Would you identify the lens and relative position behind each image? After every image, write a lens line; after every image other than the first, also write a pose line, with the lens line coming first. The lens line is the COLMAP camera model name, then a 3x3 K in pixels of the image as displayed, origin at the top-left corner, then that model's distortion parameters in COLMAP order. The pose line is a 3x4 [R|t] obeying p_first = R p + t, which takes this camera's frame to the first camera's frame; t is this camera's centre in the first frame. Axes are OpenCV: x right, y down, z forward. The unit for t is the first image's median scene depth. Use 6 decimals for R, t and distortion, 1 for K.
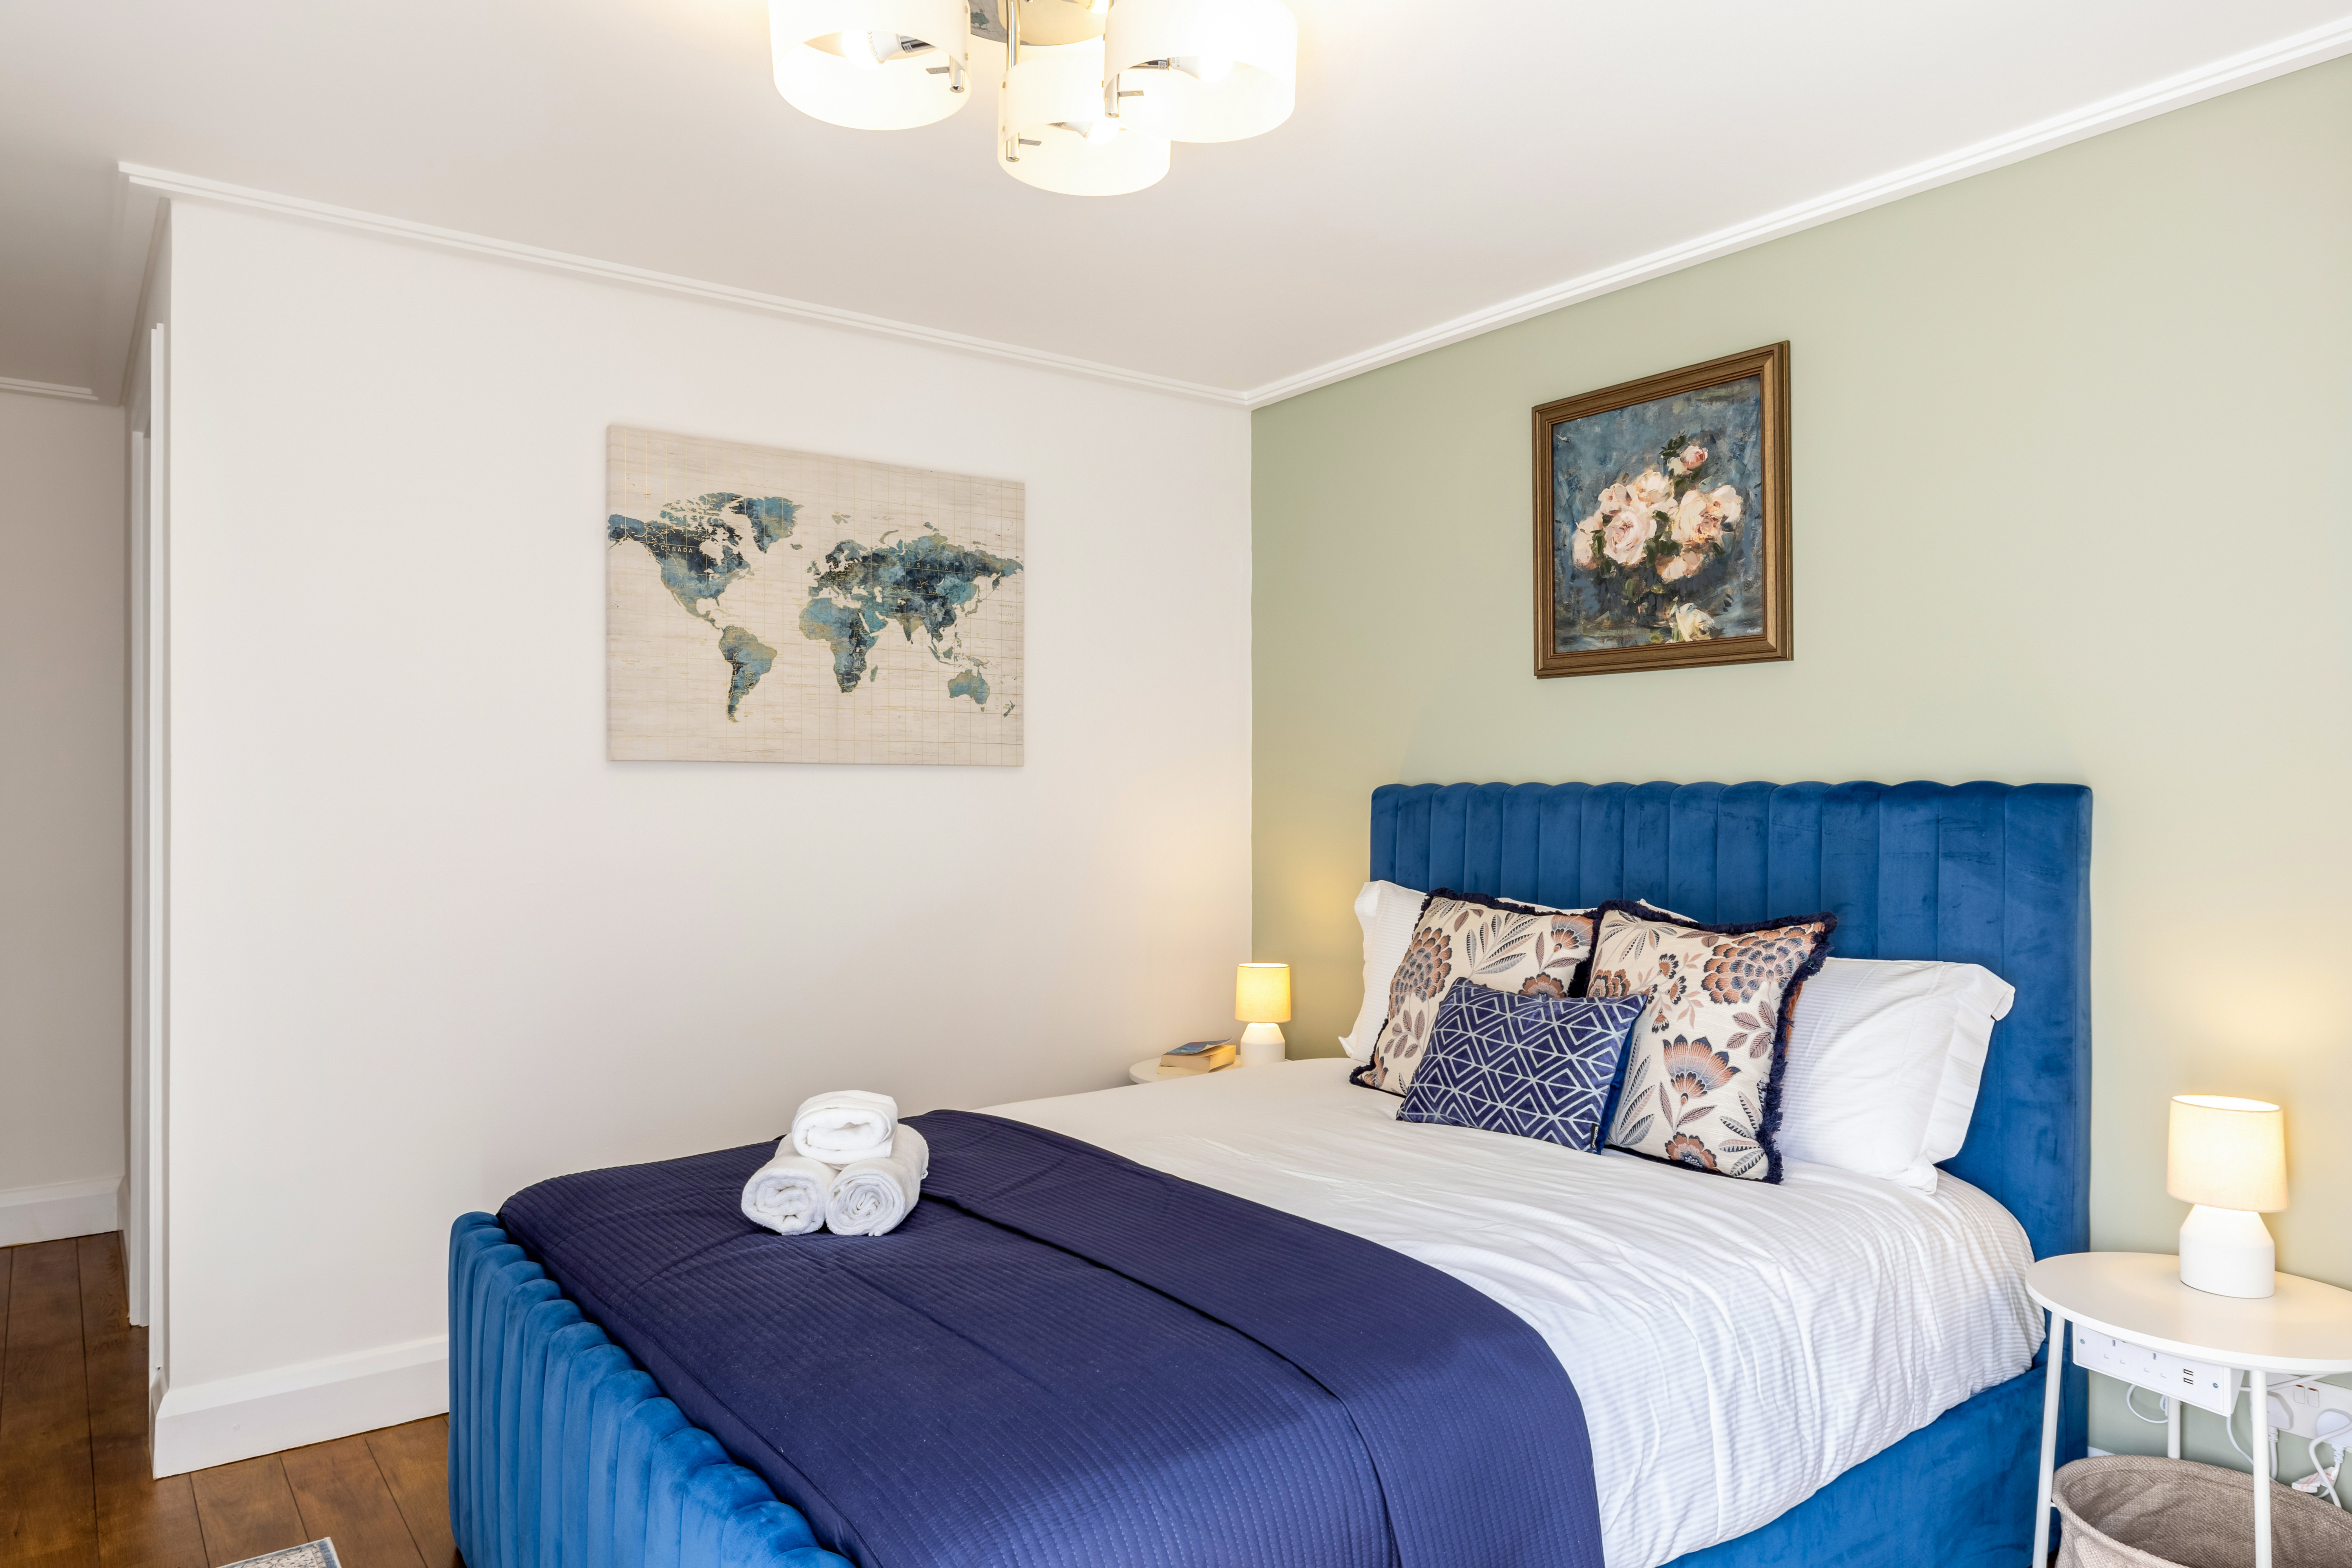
lens RADIAL K [[1520.9, 0, 1169.0], [0, 1520.9, 787.0], [0, 0, 1]] dist [0.002794, 0.000020]
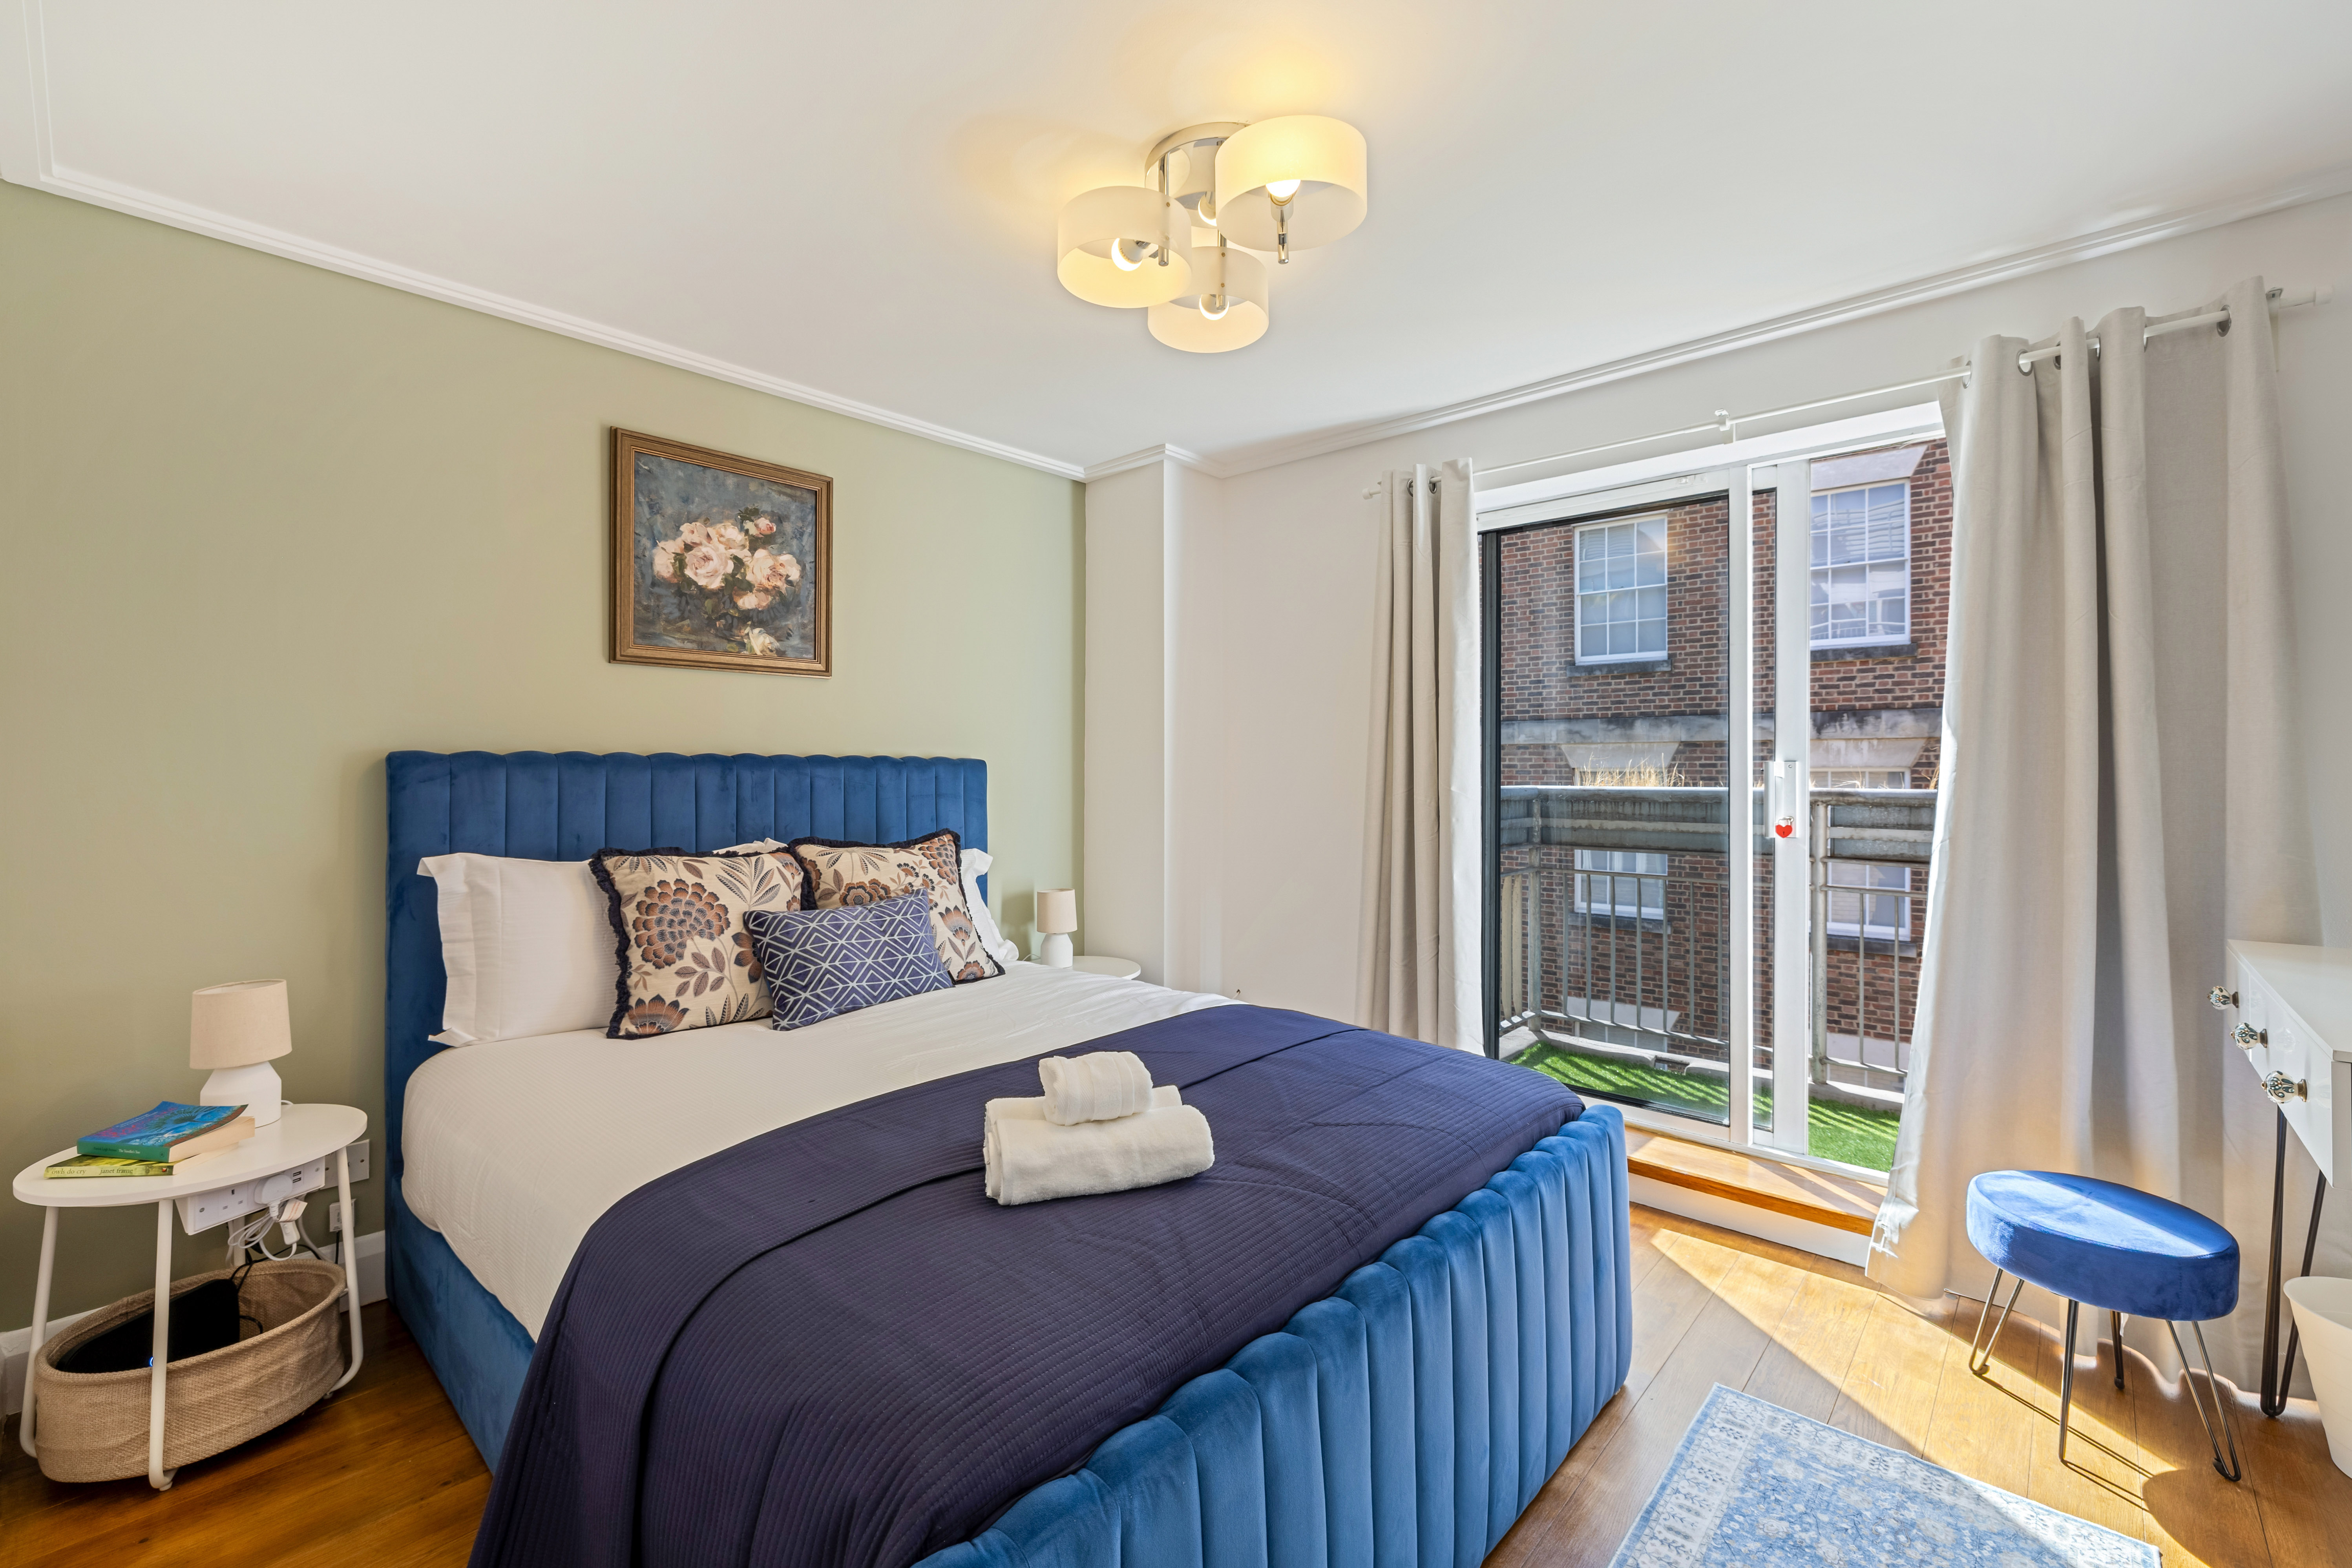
lens RADIAL K [[989.0, 0, 1175.7], [0, 989.0, 769.2], [0, 0, 1]] dist [0.000583, -0.000935]
pose [[-0.189175, -0.002402, 0.981941, -0.626333], [-0.004470, 0.999989, 0.001585, 0.007549], [-0.981933, -0.004090, -0.189183, 0.778863]]
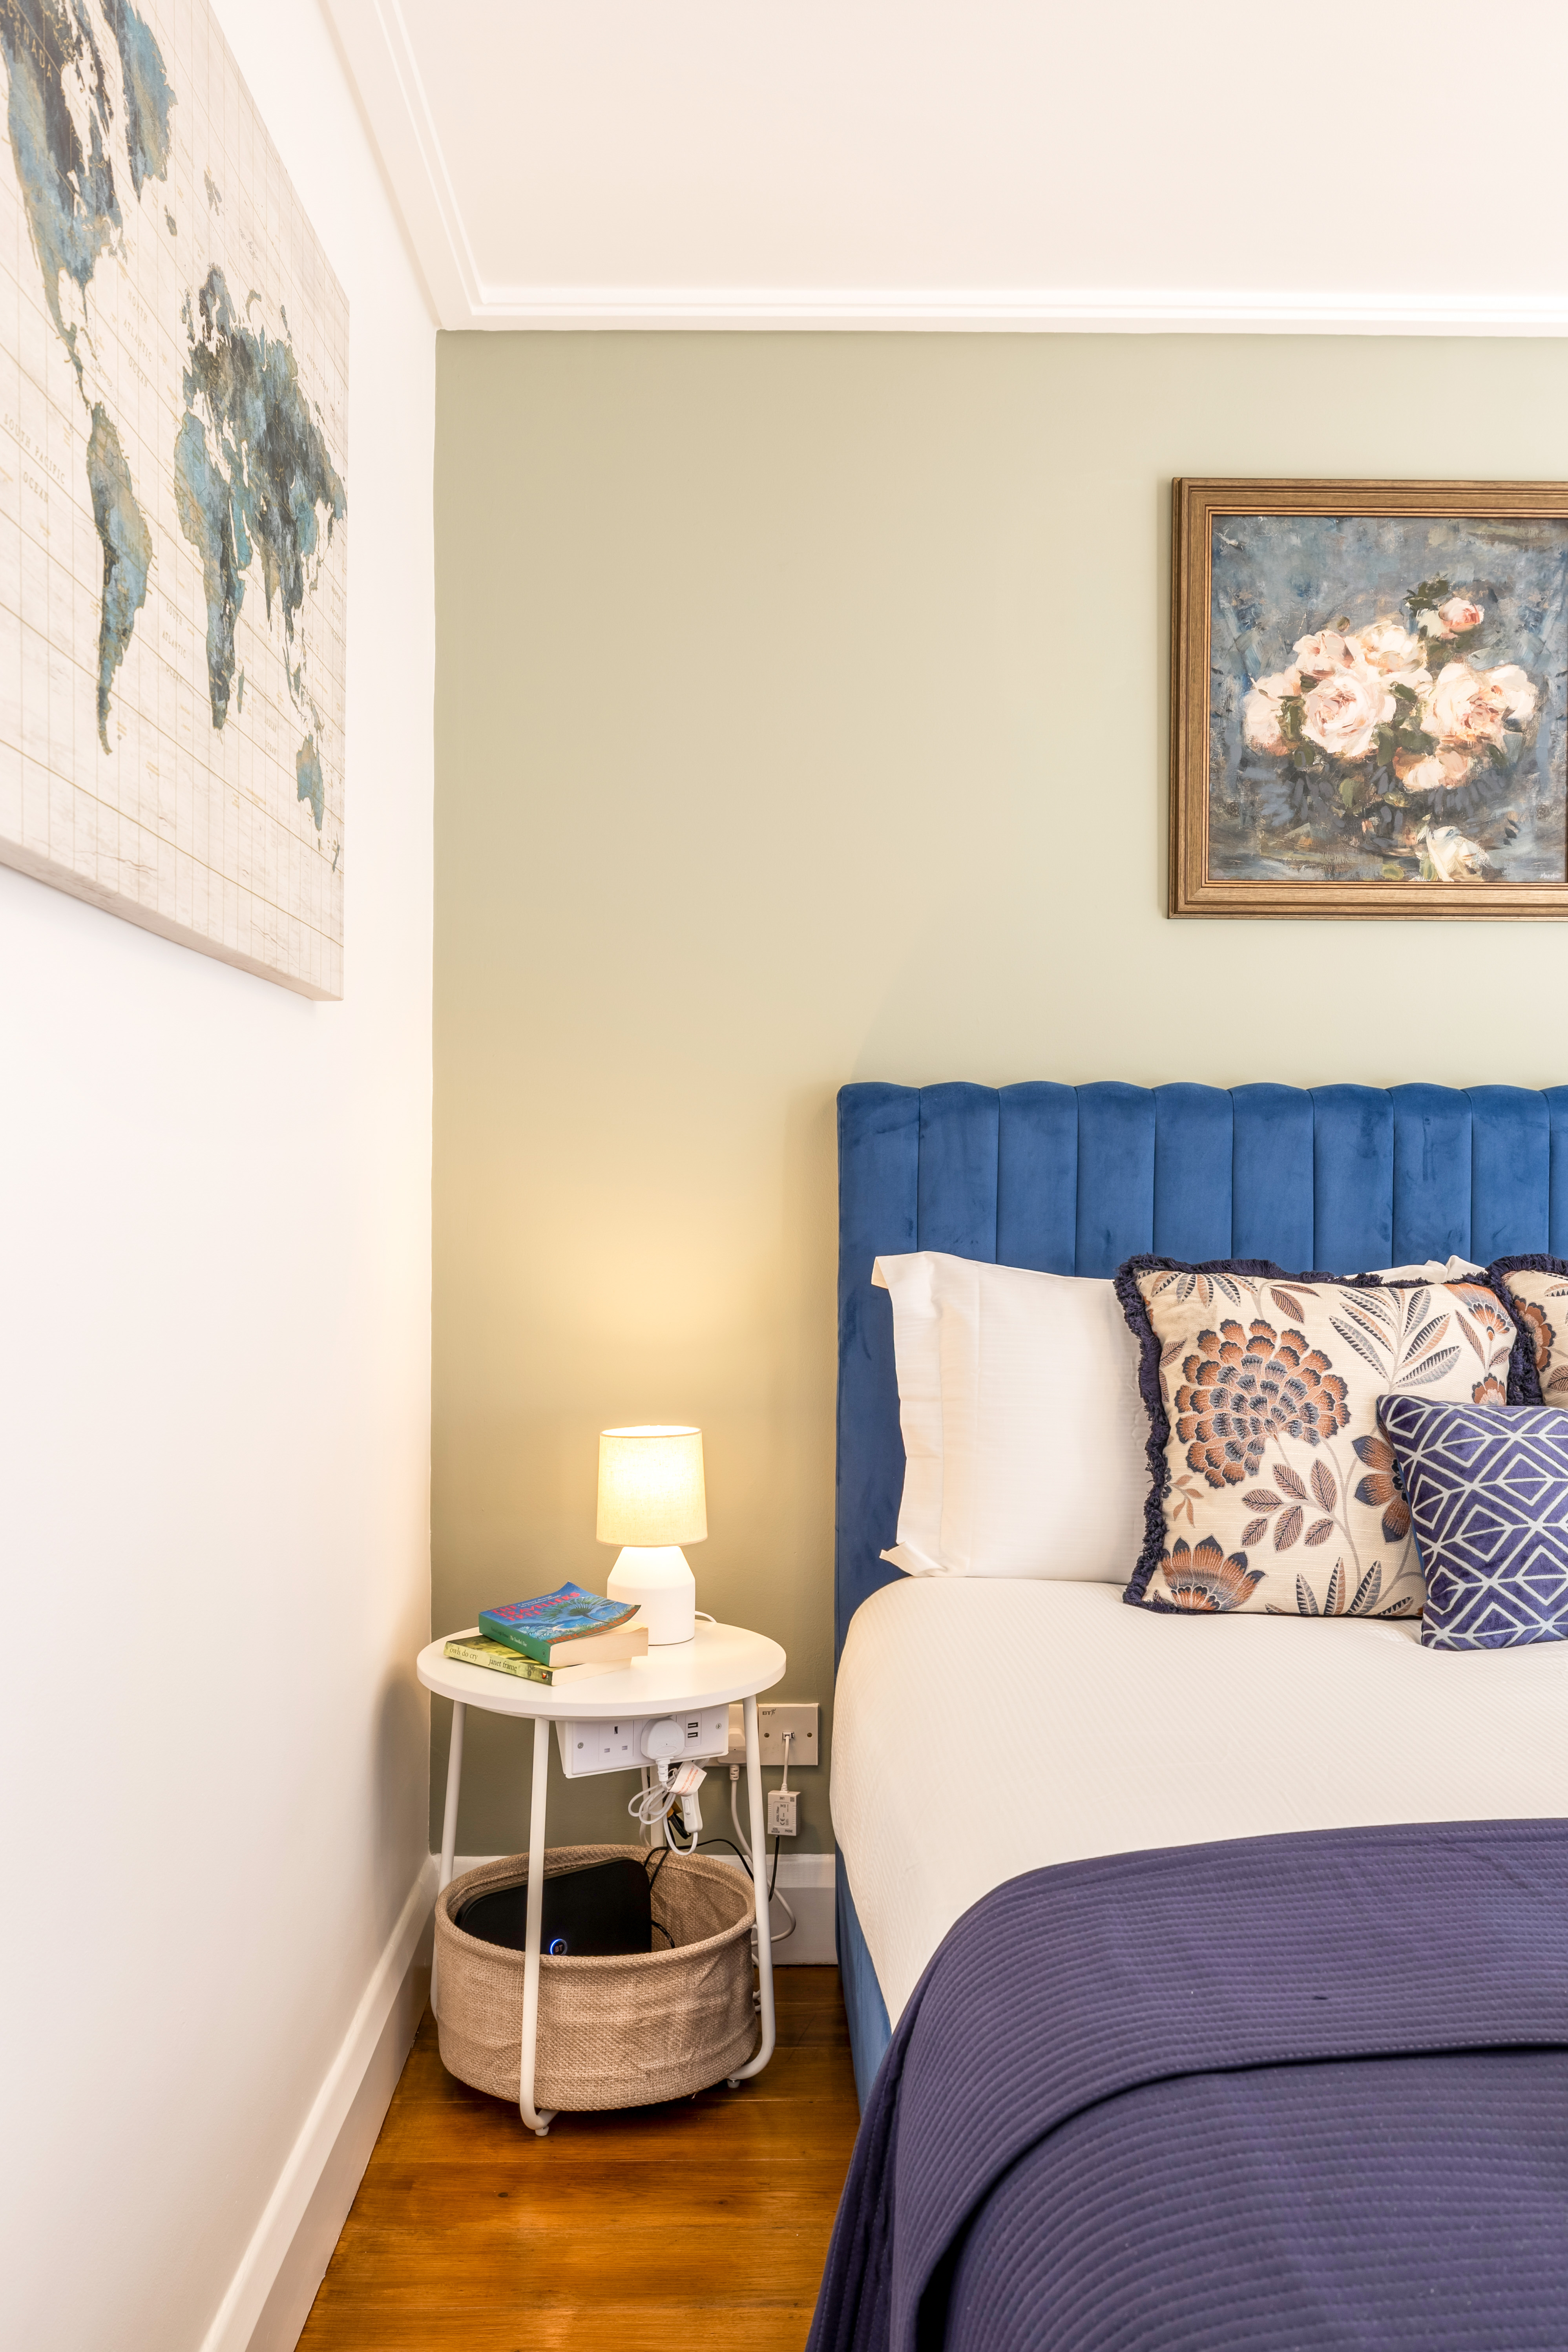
lens RADIAL K [[1926.4, 0, 784.4], [0, 1926.4, 1197.6], [0, 0, 1]] dist [-0.001328, 0.007284]
pose [[0.579342, -0.006191, 0.815061, -0.535987], [-0.006751, 0.999900, 0.012394, 0.037930], [-0.815056, -0.012683, 0.579243, 0.723962]]
